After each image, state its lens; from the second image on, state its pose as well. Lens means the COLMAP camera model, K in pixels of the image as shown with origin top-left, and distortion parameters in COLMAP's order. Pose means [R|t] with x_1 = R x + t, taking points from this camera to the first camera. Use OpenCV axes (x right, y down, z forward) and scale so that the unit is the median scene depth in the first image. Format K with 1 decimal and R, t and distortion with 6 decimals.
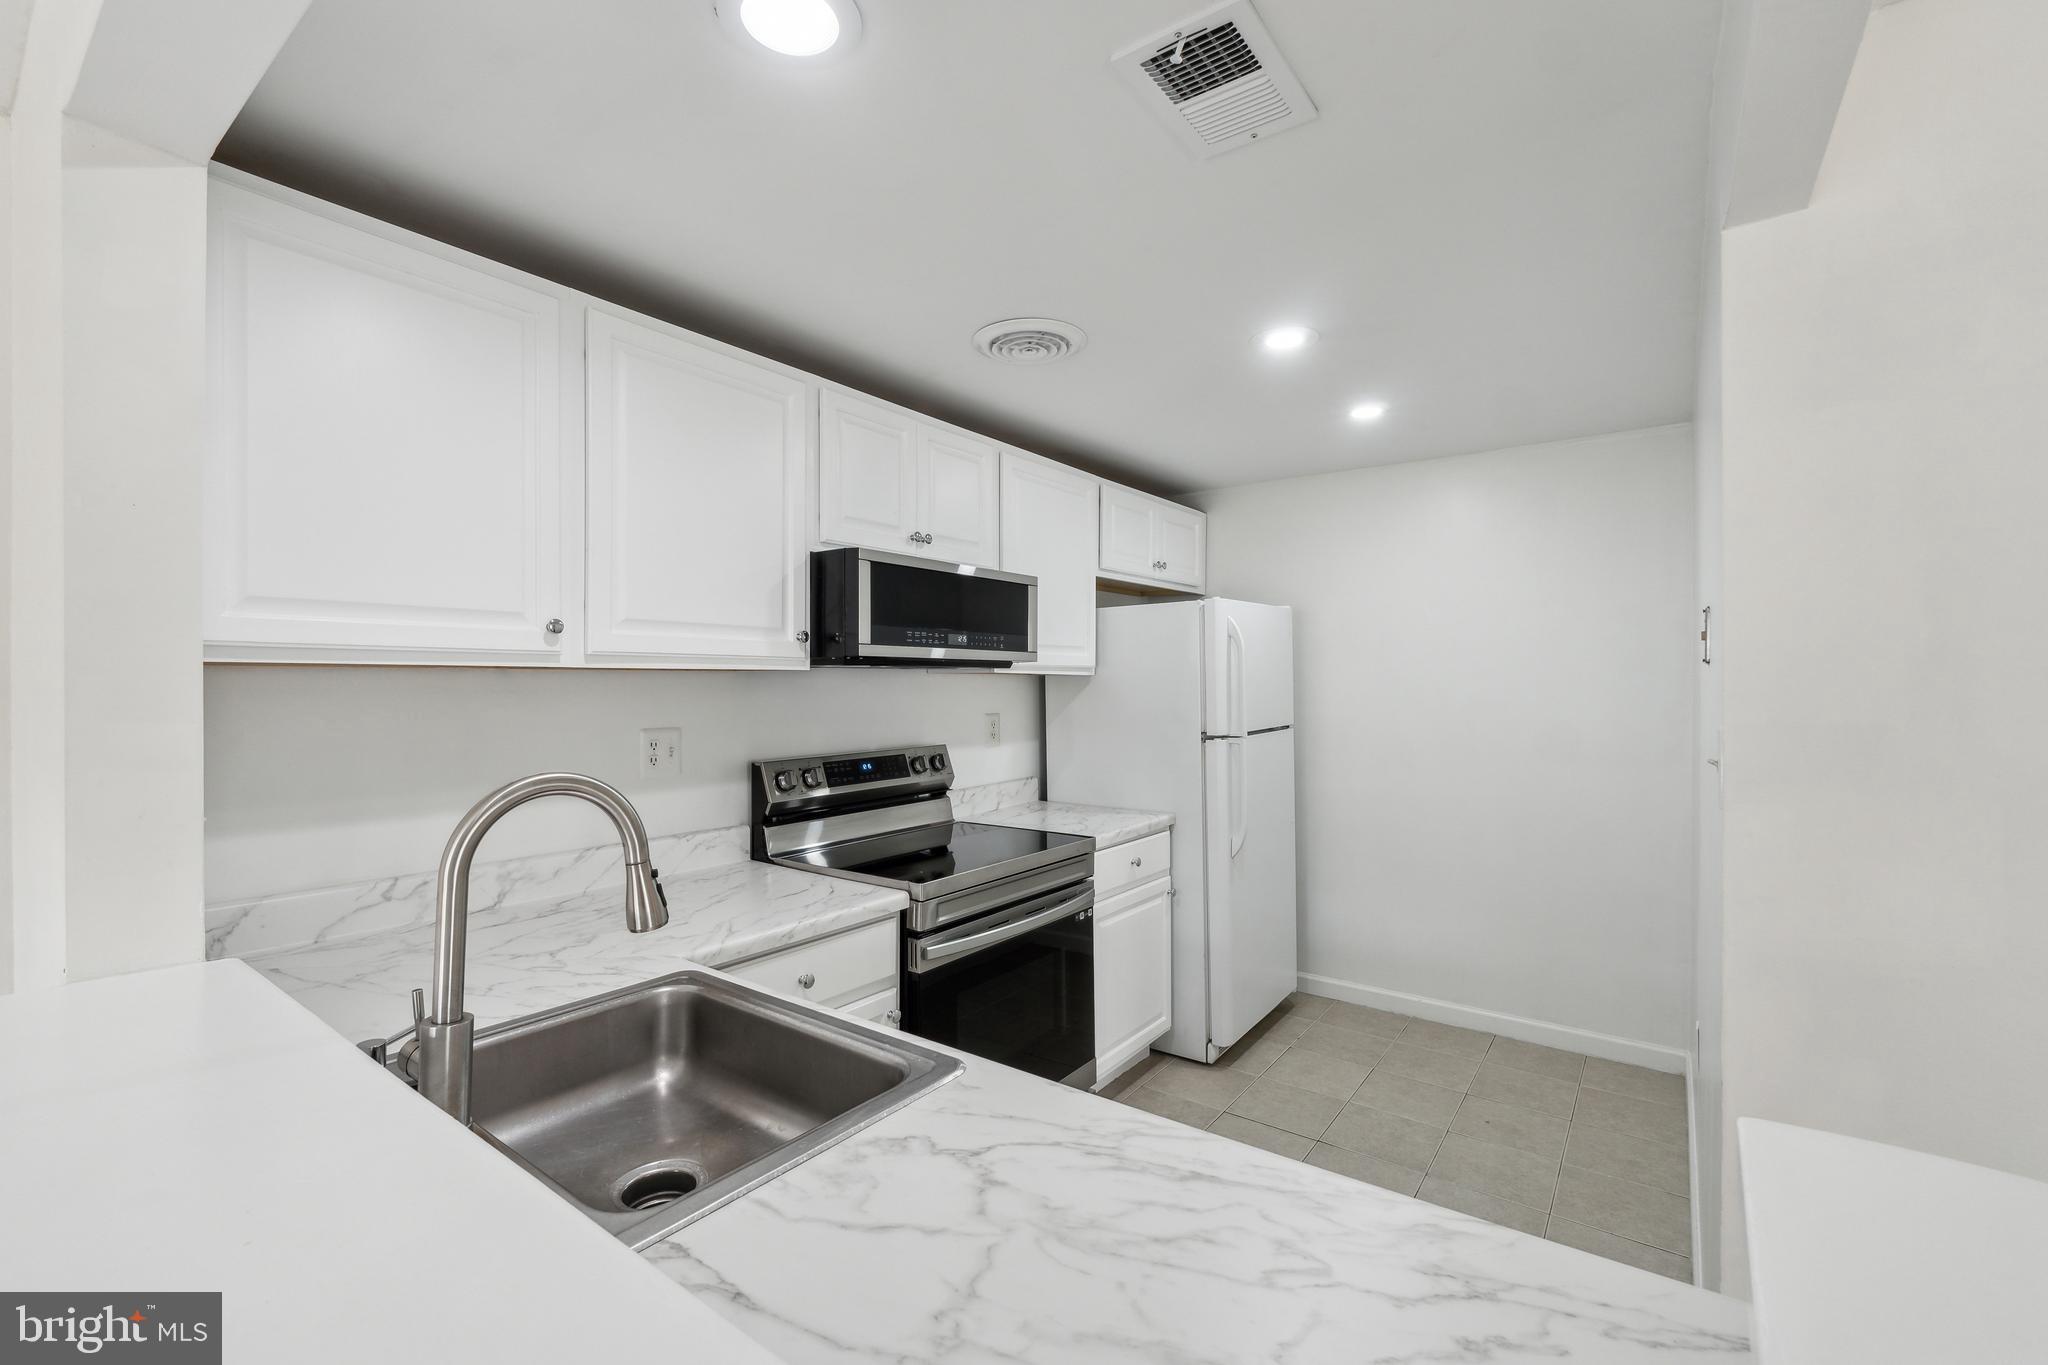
lens RADIAL K [[878.1, 0, 1011.5], [0, 878.1, 679.8], [0, 0, 1]] dist [-0.000216, 0.000068]
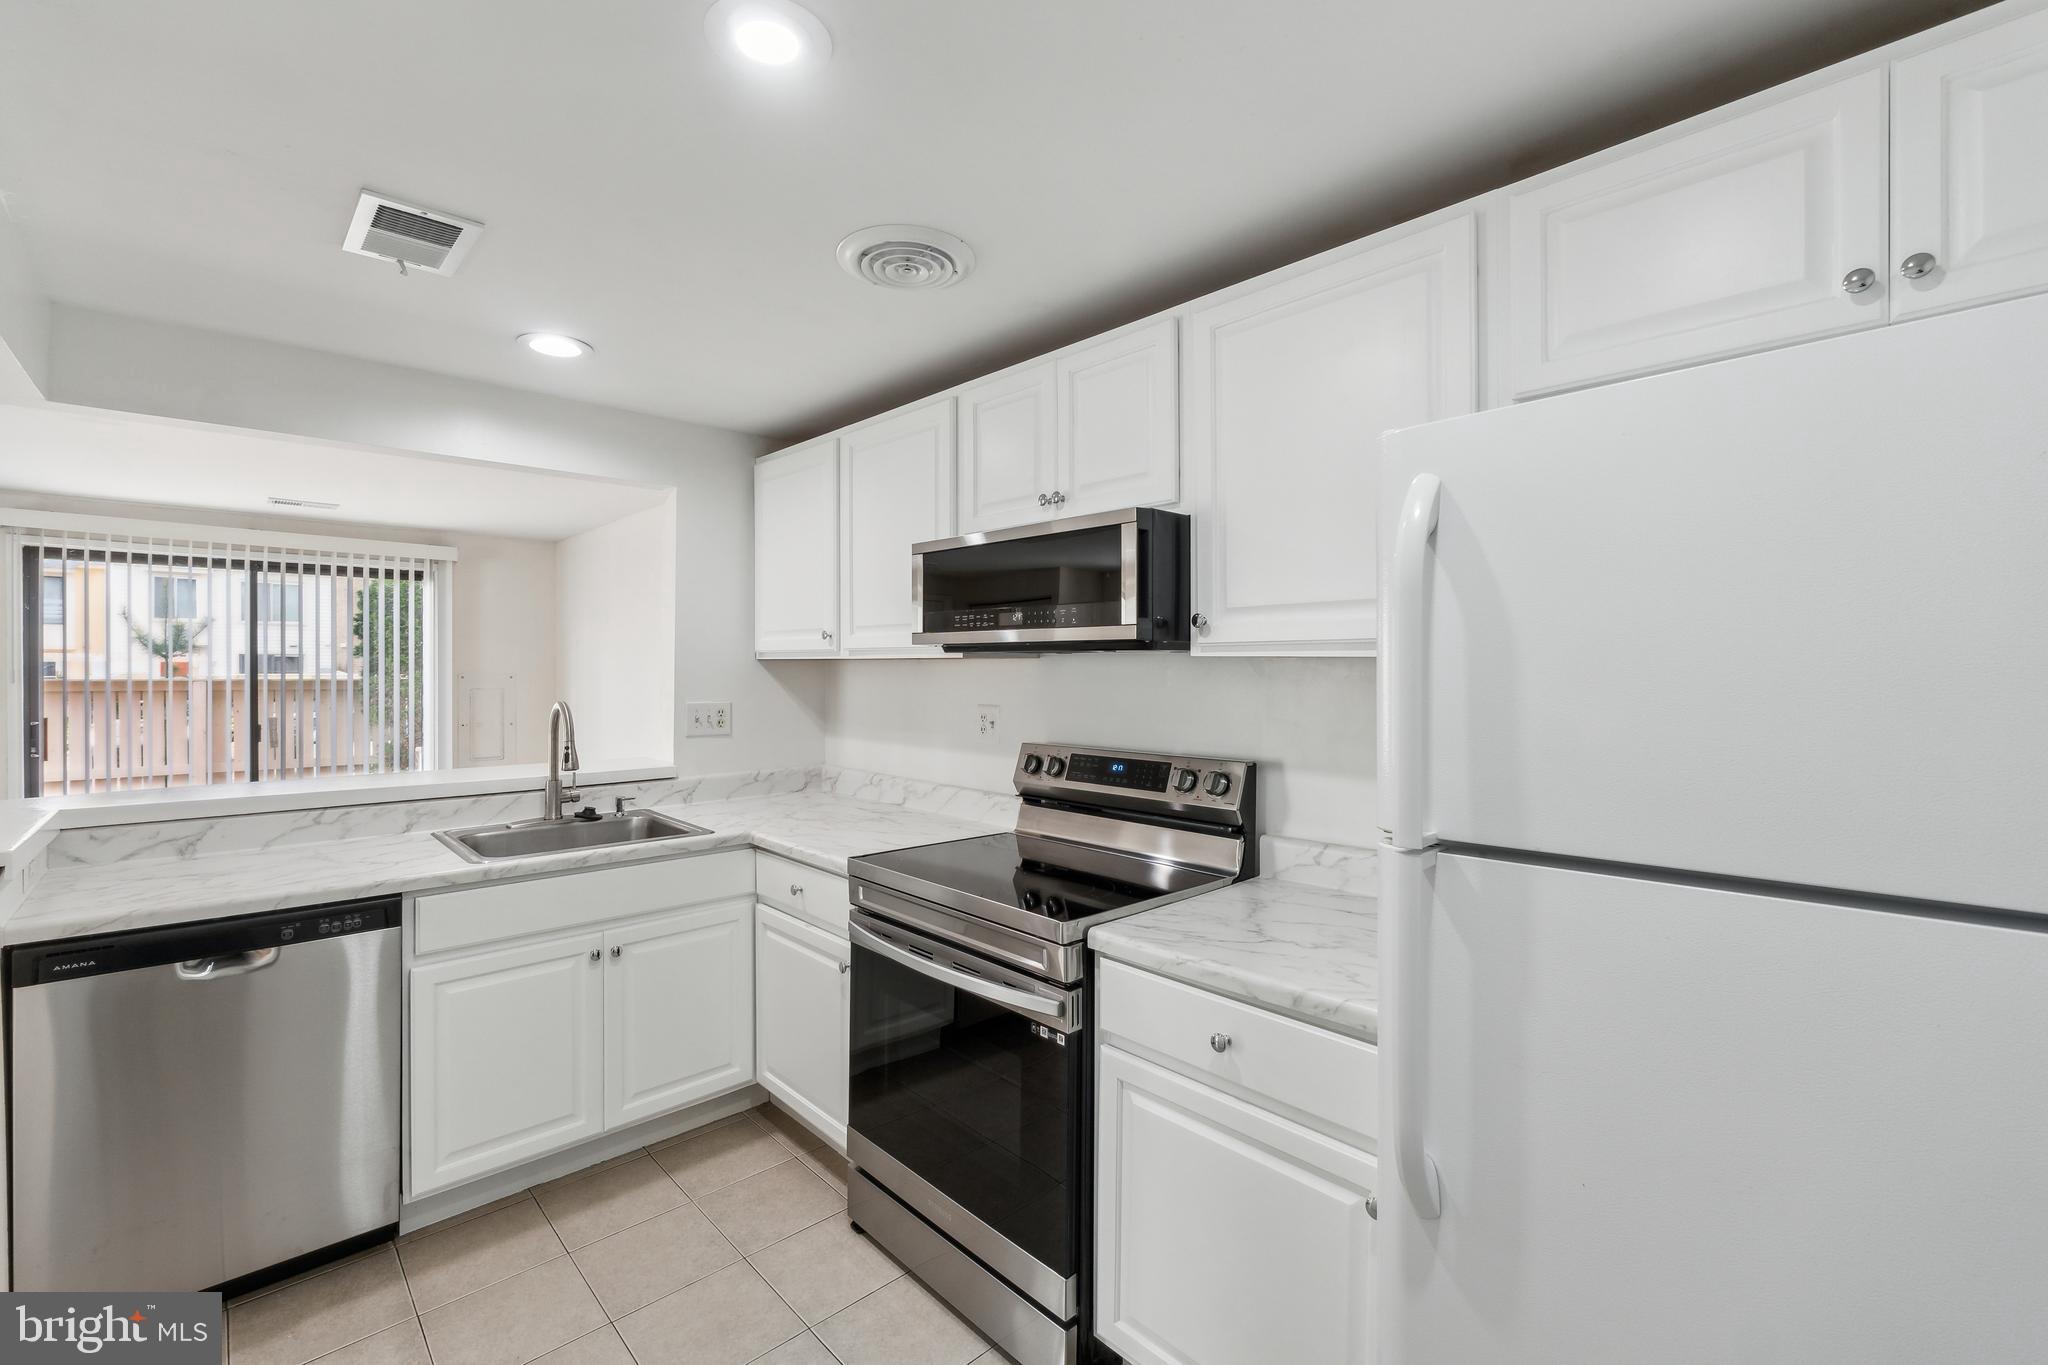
lens RADIAL K [[878.1, 0, 1021.3], [0, 878.1, 668.0], [0, 0, 1]] dist [-0.000216, 0.000068]
pose [[-0.172116, 0.003862, -0.985069, 0.710169], [0.001393, 0.999992, 0.003678, -0.001835], [0.985076, -0.000739, -0.172120, 1.080699]]
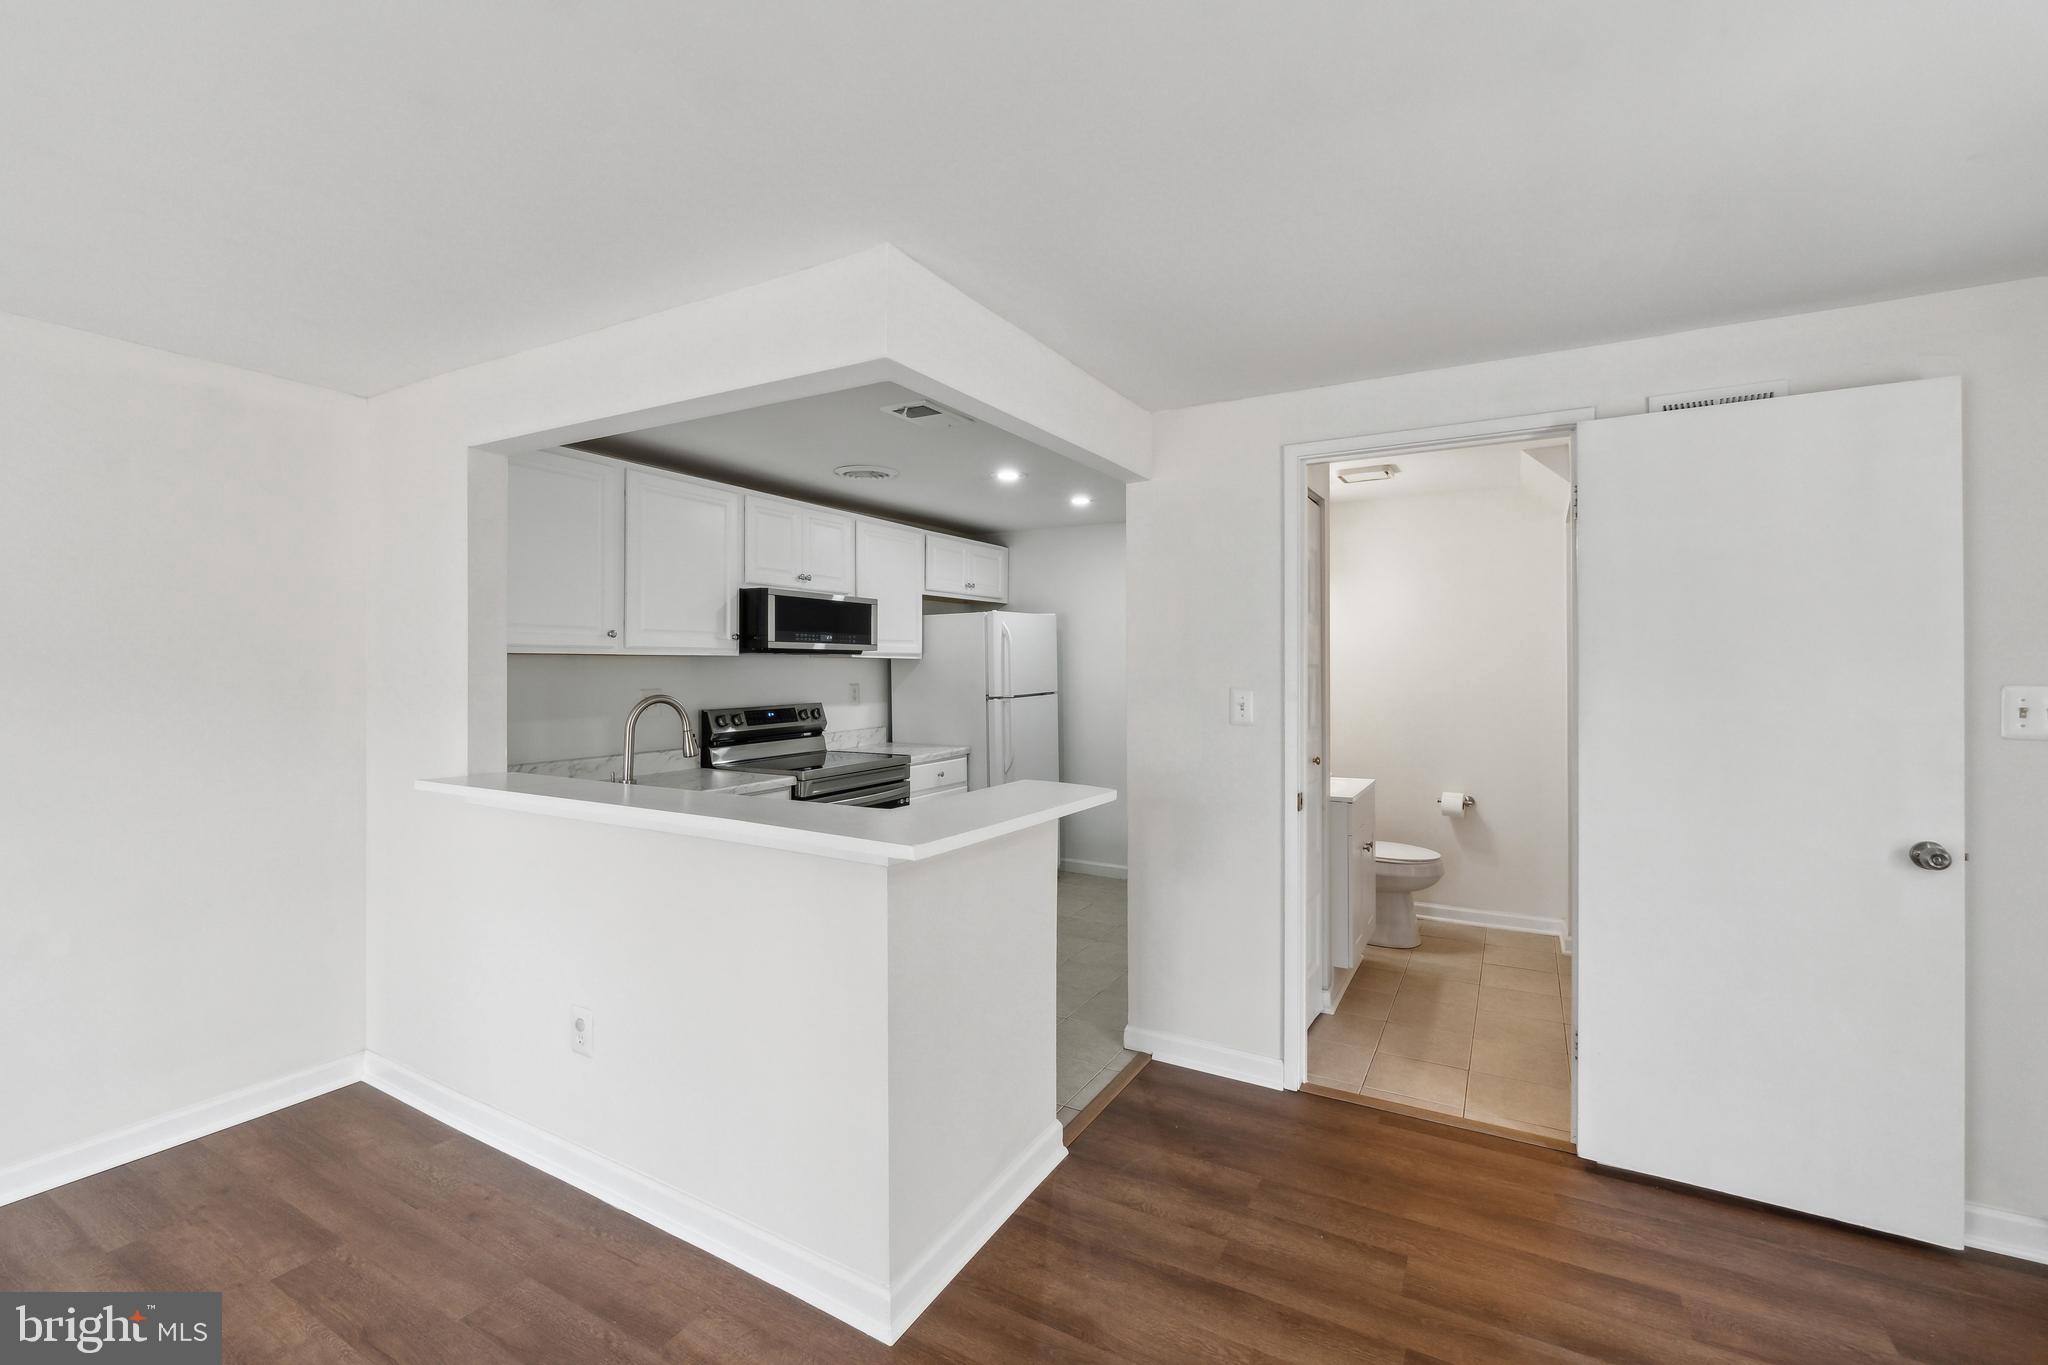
lens RADIAL K [[878.1, 0, 1024.2], [0, 878.1, 654.8], [0, 0, 1]] dist [-0.000216, 0.000068]
pose [[0.991606, 0.000930, 0.129293, 0.093308], [0.000561, 0.999934, -0.011494, 0.006452], [-0.129295, 0.011470, 0.991540, -0.698896]]
